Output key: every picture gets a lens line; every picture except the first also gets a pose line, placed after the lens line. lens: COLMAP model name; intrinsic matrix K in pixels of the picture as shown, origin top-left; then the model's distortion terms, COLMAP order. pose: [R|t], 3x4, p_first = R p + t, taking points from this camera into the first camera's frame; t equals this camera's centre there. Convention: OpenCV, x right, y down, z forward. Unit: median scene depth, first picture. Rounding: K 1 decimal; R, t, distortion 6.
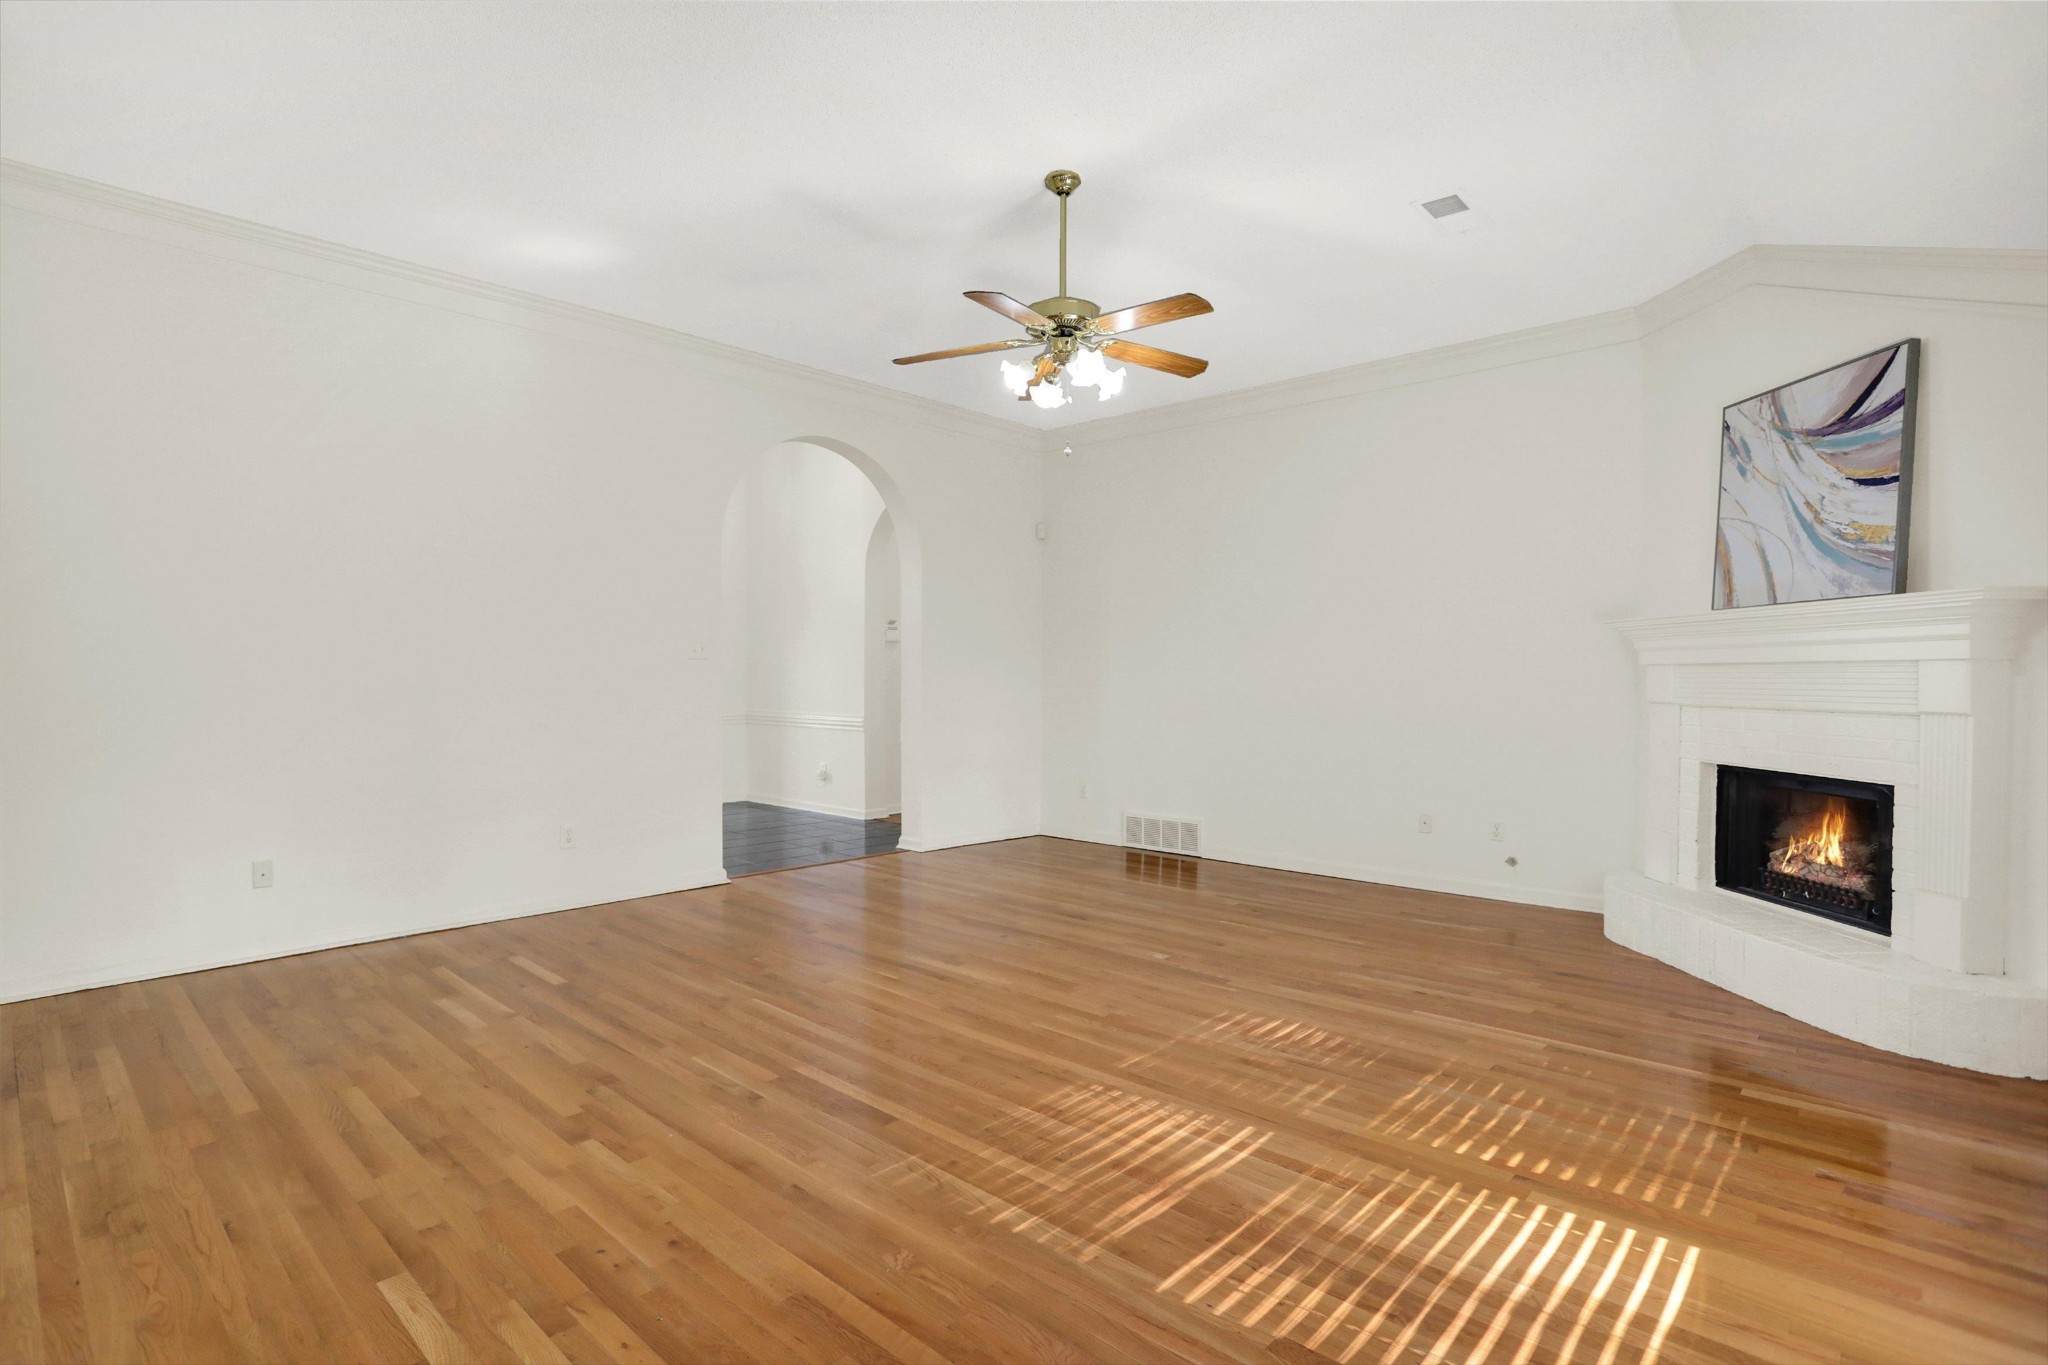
lens RADIAL K [[991.9, 0, 1031.4], [0, 991.9, 682.4], [0, 0, 1]] dist [-0.034514, 0.003319]
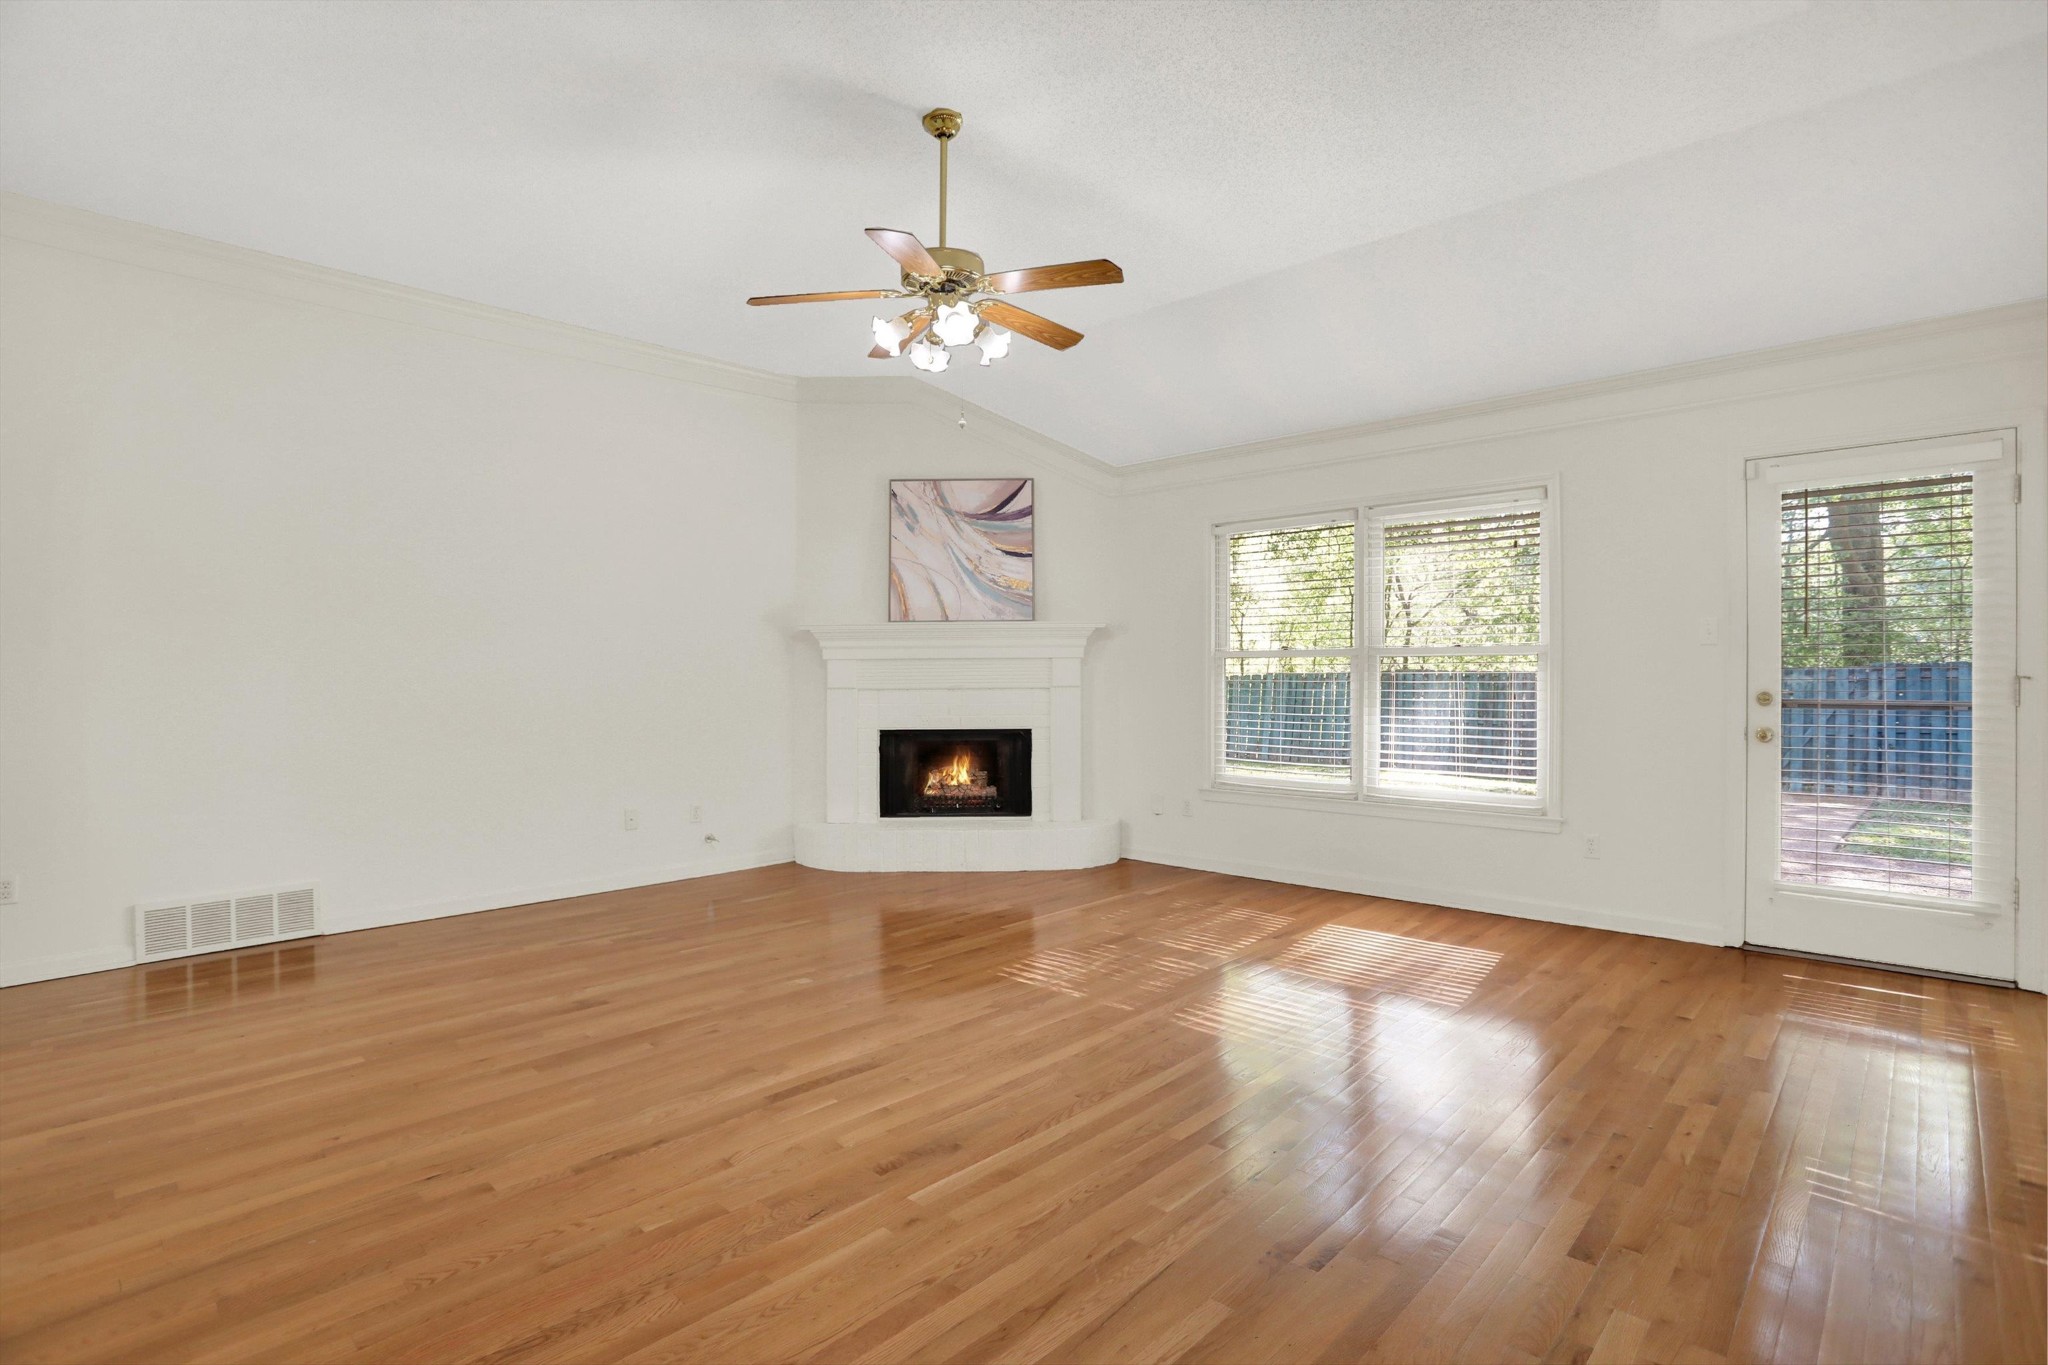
lens RADIAL K [[991.9, 0, 1016.6], [0, 991.9, 676.3], [0, 0, 1]] dist [-0.034514, 0.003319]
pose [[0.028315, -0.001296, 0.999598, -0.805750], [0.012392, 0.999923, 0.000945, 0.007889], [-0.999522, 0.012360, 0.028329, 0.848930]]
